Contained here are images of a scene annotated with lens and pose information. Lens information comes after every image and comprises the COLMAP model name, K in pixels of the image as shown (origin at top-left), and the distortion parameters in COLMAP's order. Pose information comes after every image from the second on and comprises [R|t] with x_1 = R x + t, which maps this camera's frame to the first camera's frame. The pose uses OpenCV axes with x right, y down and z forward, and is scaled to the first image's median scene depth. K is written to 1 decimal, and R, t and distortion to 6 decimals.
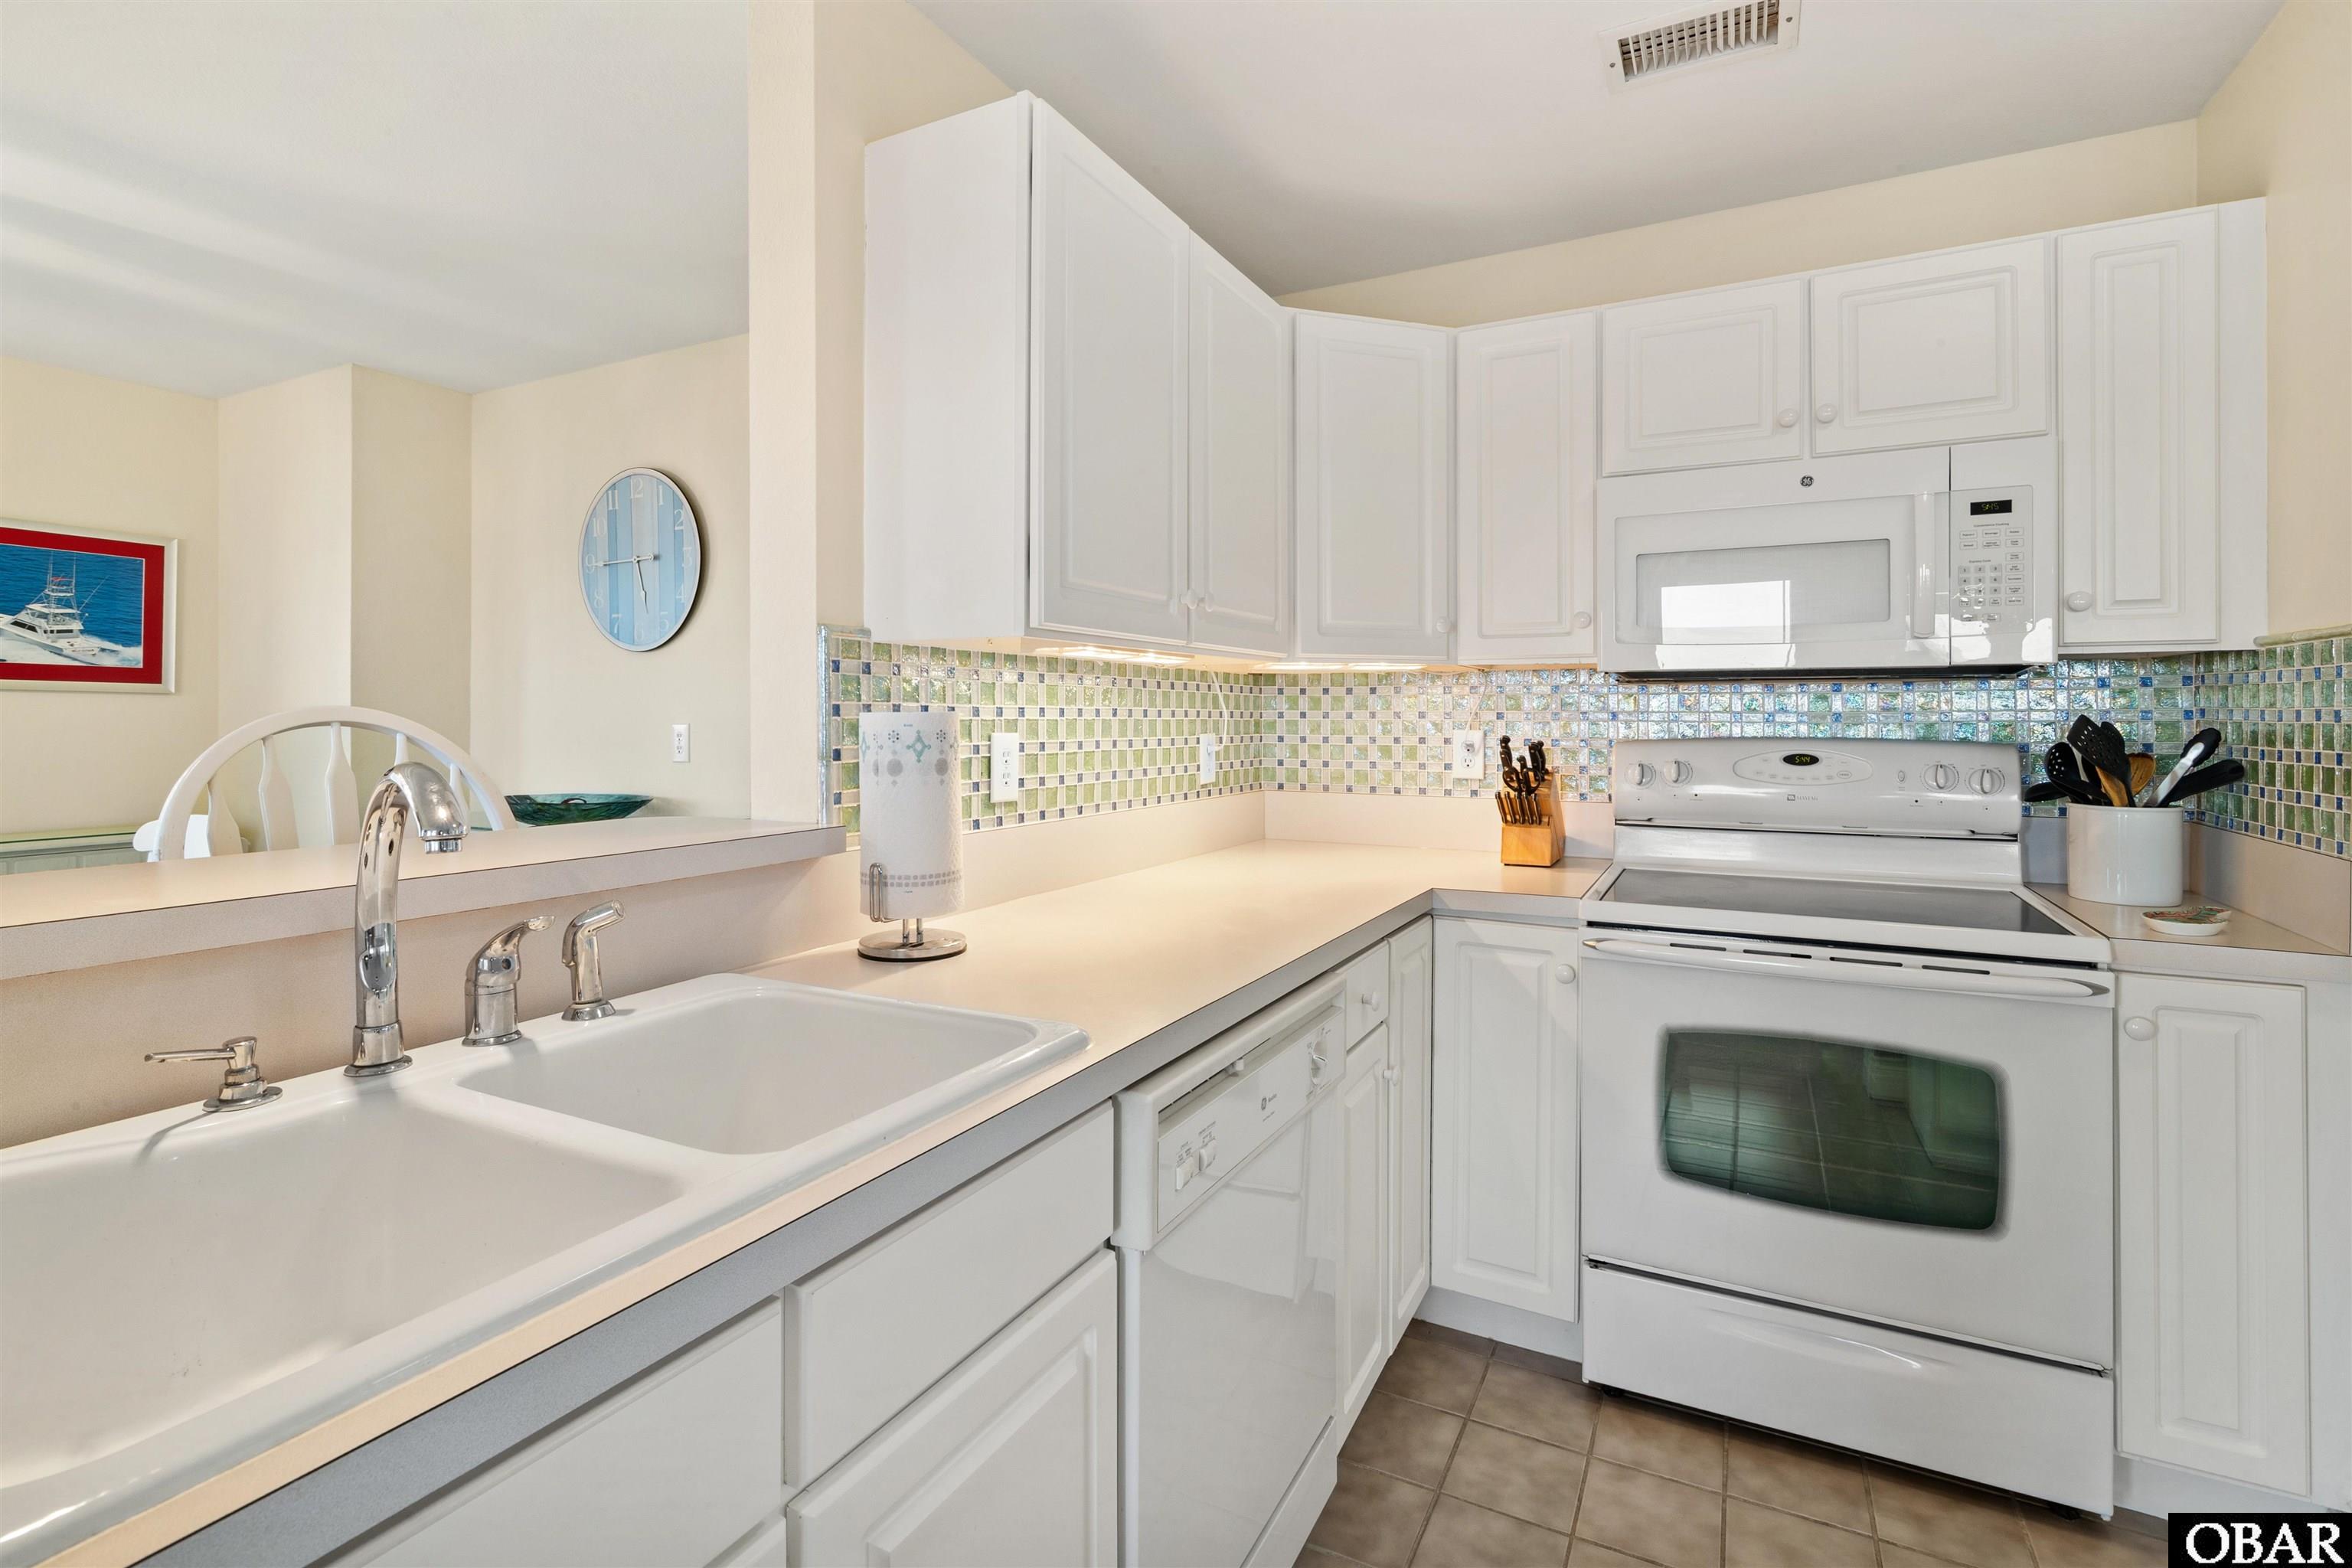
lens RADIAL K [[1084.5, 0, 1180.5], [0, 1084.5, 736.6], [0, 0, 1]] dist [-0.003011, -0.000313]
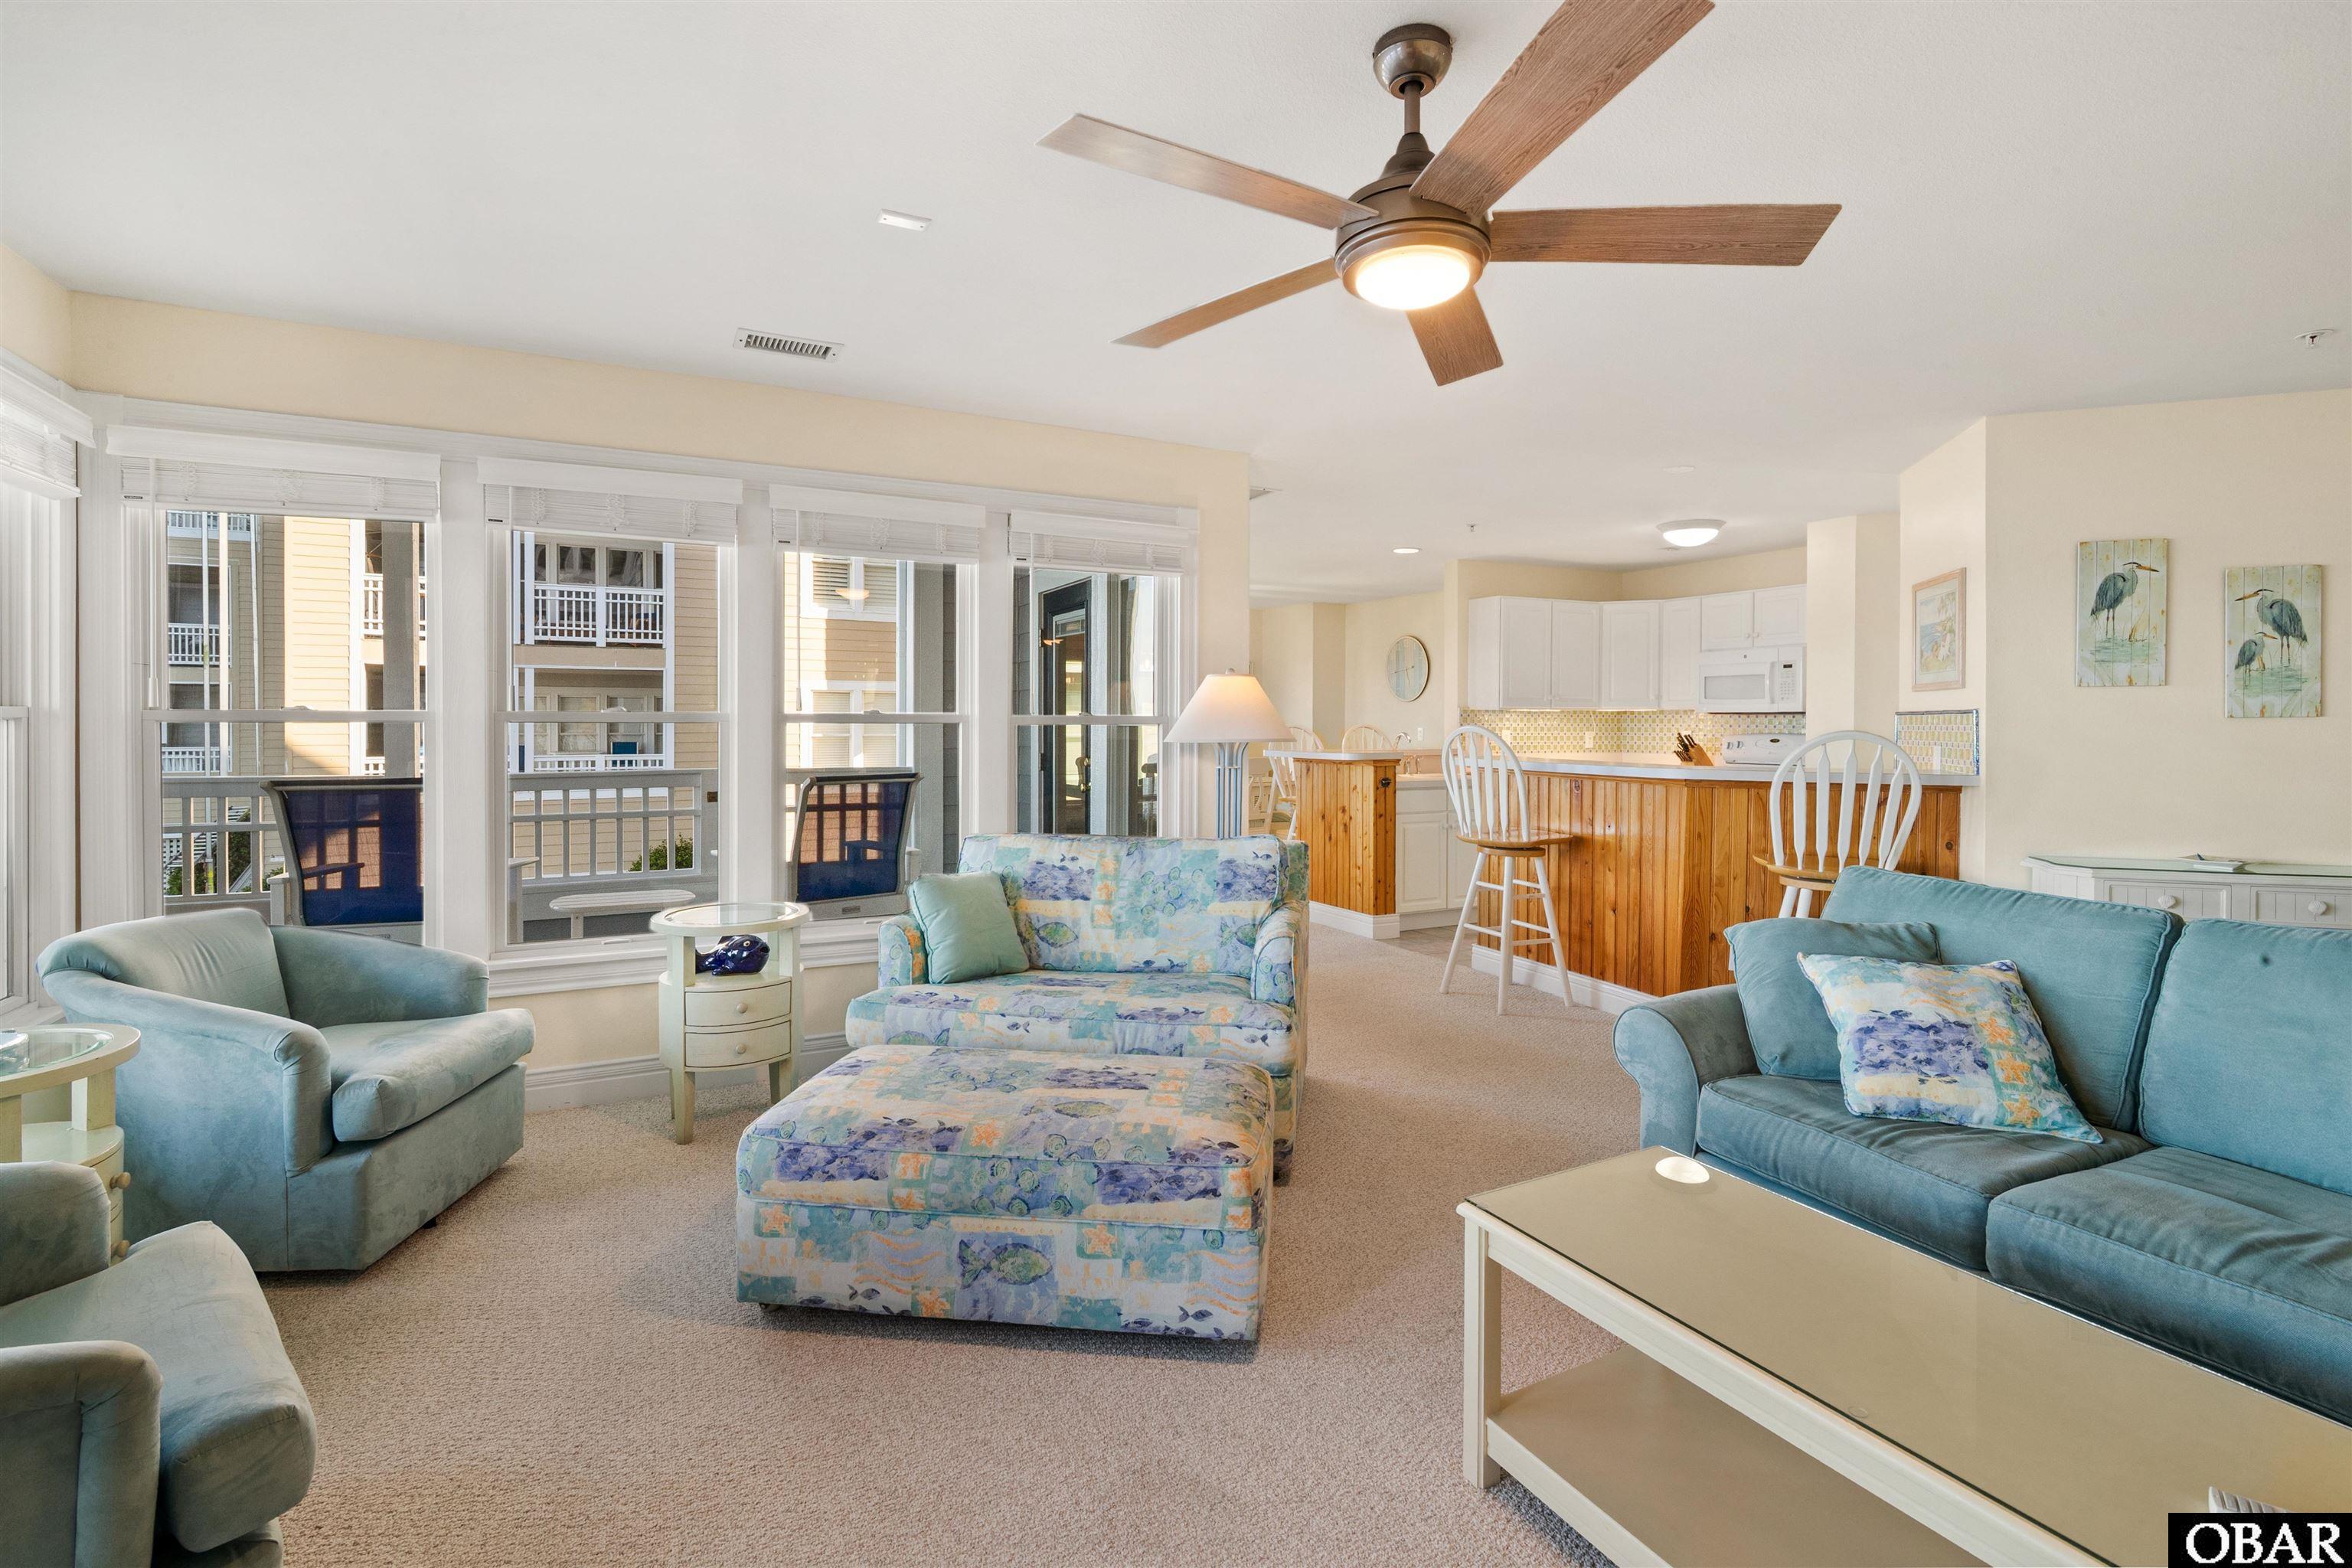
lens RADIAL K [[1090.1, 0, 1180.2], [0, 1090.1, 732.7], [0, 0, 1]] dist [-0.008361, 0.000012]
pose [[0.815717, 0.006375, -0.578416, 0.785563], [-0.010415, 0.999939, -0.003667, 0.022224], [0.578357, 0.009016, 0.815734, -1.972520]]
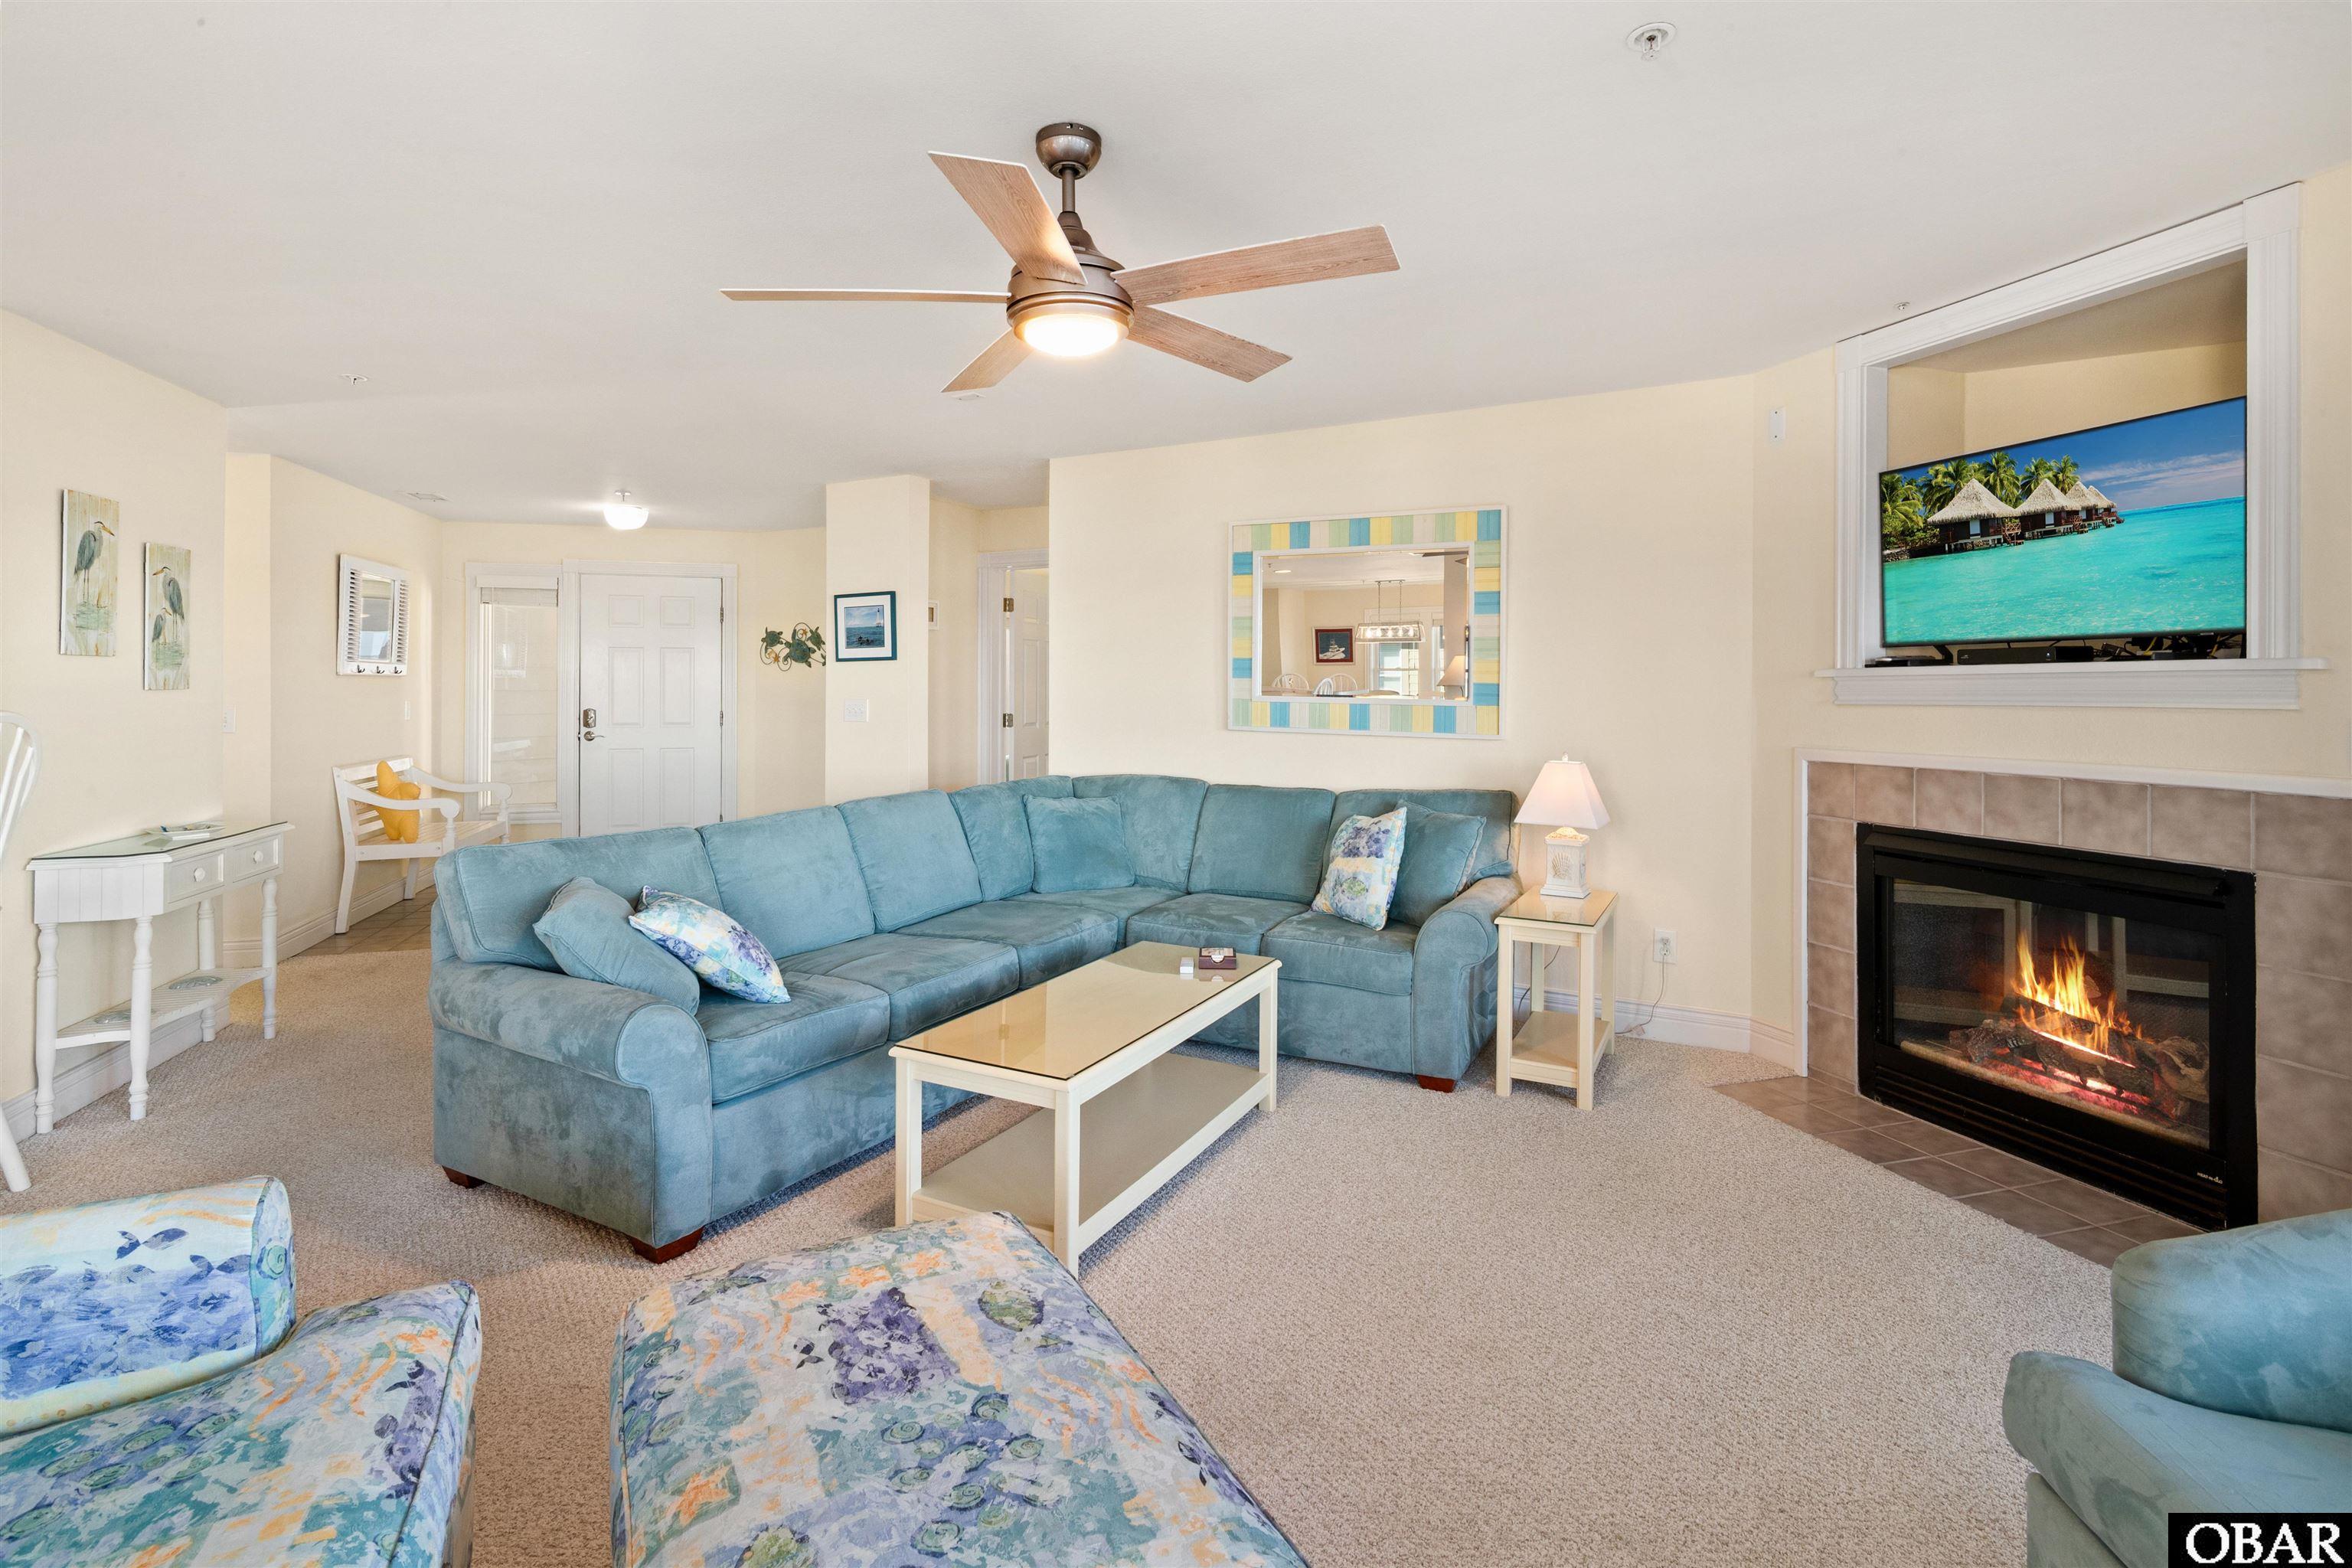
lens RADIAL K [[1106.7, 0, 1174.8], [0, 1106.7, 647.0], [0, 0, 1]] dist [-0.002170, 0.000143]
pose [[0.000314, 0.033711, 0.999432, -0.269138], [0.012410, 0.999355, -0.033712, -0.003793], [-0.999923, 0.012414, -0.000104, -1.447589]]
